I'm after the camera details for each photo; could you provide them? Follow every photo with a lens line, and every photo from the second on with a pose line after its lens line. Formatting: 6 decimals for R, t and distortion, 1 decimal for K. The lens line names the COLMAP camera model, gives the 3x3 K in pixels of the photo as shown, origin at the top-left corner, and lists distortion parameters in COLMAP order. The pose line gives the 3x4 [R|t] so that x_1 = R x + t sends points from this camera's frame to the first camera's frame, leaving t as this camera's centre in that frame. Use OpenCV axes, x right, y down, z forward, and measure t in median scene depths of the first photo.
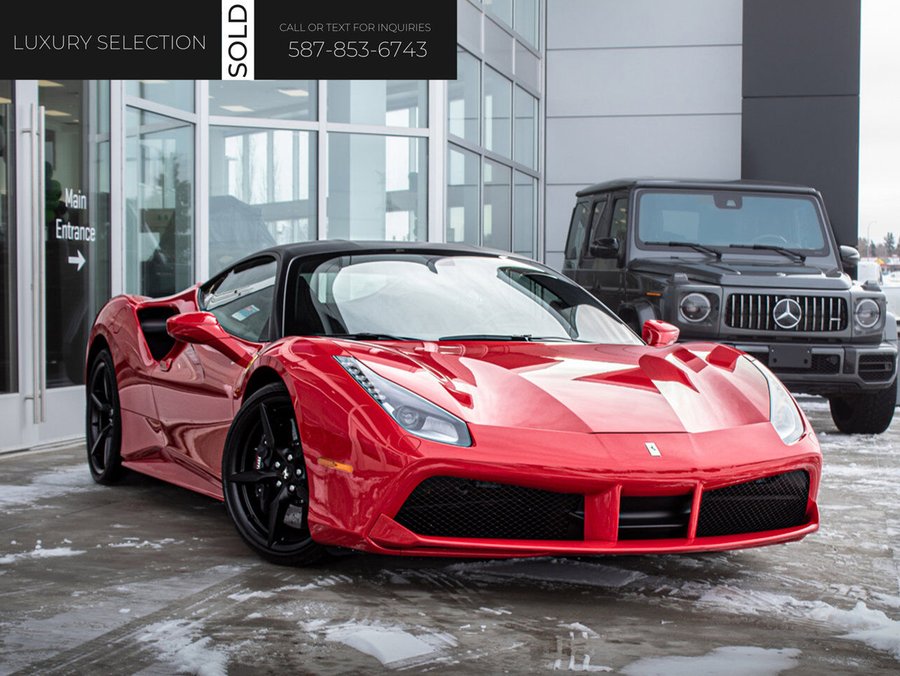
lens RADIAL K [[2042.0, 0, 449.4], [0, 2042.0, 340.1], [0, 0, 1]] dist [0.003864, 0.000000]
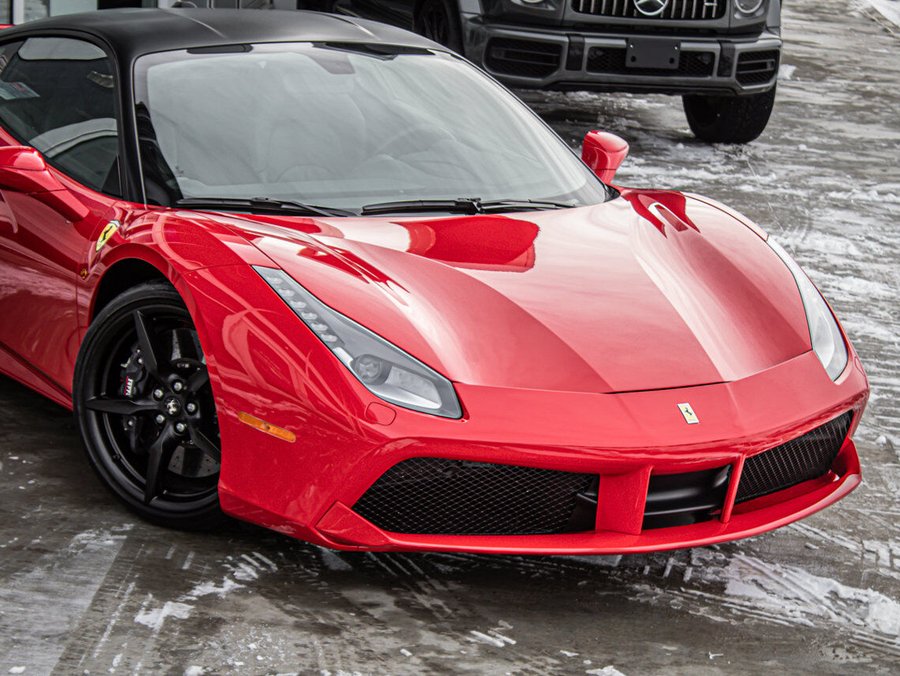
lens RADIAL K [[2604.7, 0, 483.6], [0, 2604.7, 341.7], [0, 0, 1]] dist [0.123437, 0.000000]
pose [[0.981935, 0.002339, 0.189206, -0.155981], [-0.042719, 0.976848, 0.209625, -0.169361], [-0.184335, -0.213921, 0.959301, 0.081381]]
